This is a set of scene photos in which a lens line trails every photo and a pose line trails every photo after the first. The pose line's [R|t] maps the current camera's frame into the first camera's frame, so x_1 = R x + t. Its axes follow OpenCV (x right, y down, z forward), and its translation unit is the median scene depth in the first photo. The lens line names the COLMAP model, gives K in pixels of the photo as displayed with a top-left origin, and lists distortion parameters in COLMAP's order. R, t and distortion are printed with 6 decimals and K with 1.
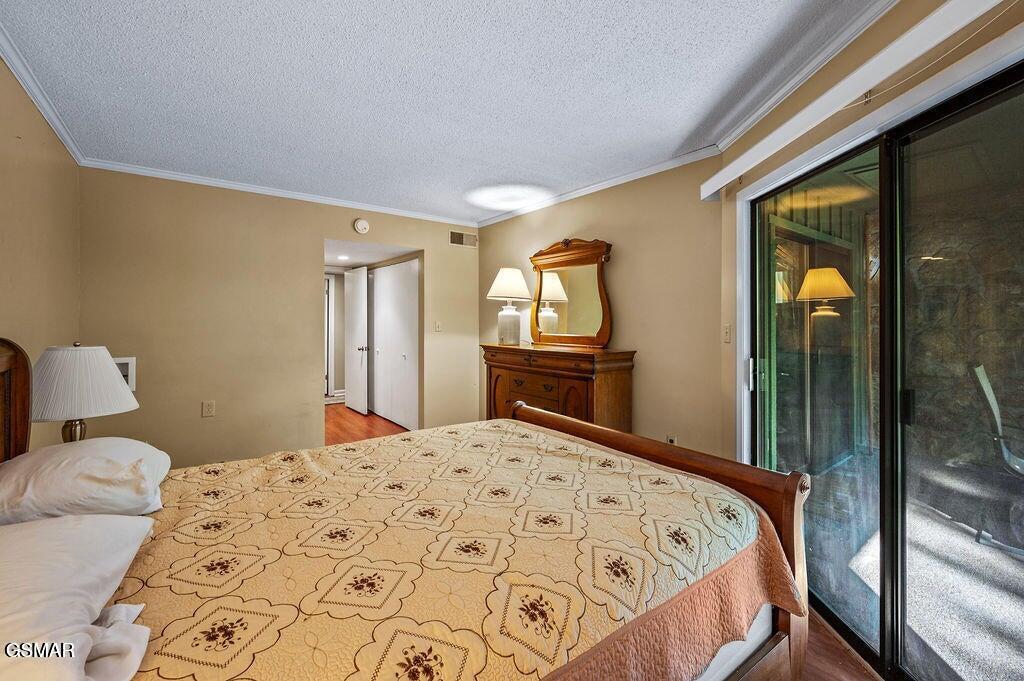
lens RADIAL K [[418.3, 0, 502.3], [0, 418.3, 320.2], [0, 0, 1]] dist [0.001811, -0.000468]
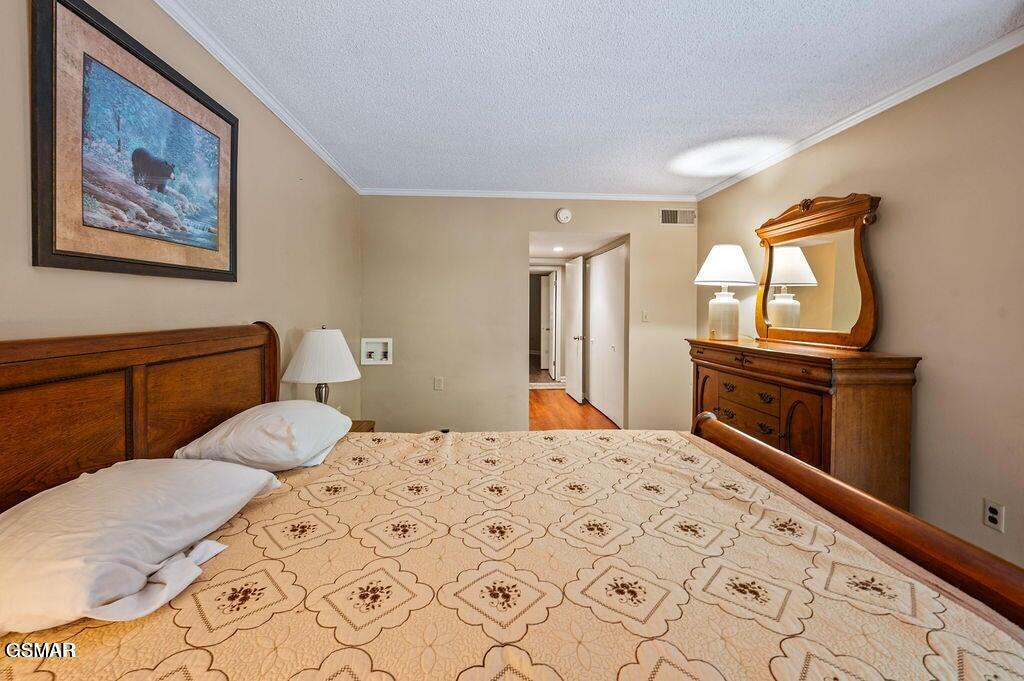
lens RADIAL K [[418.3, 0, 507.9], [0, 418.3, 316.7], [0, 0, 1]] dist [0.001811, -0.000468]
pose [[0.846068, 0.009425, -0.532991, 0.118699], [-0.000868, 0.999867, 0.016302, 0.000839], [0.533074, -0.013330, 0.845964, 0.111410]]
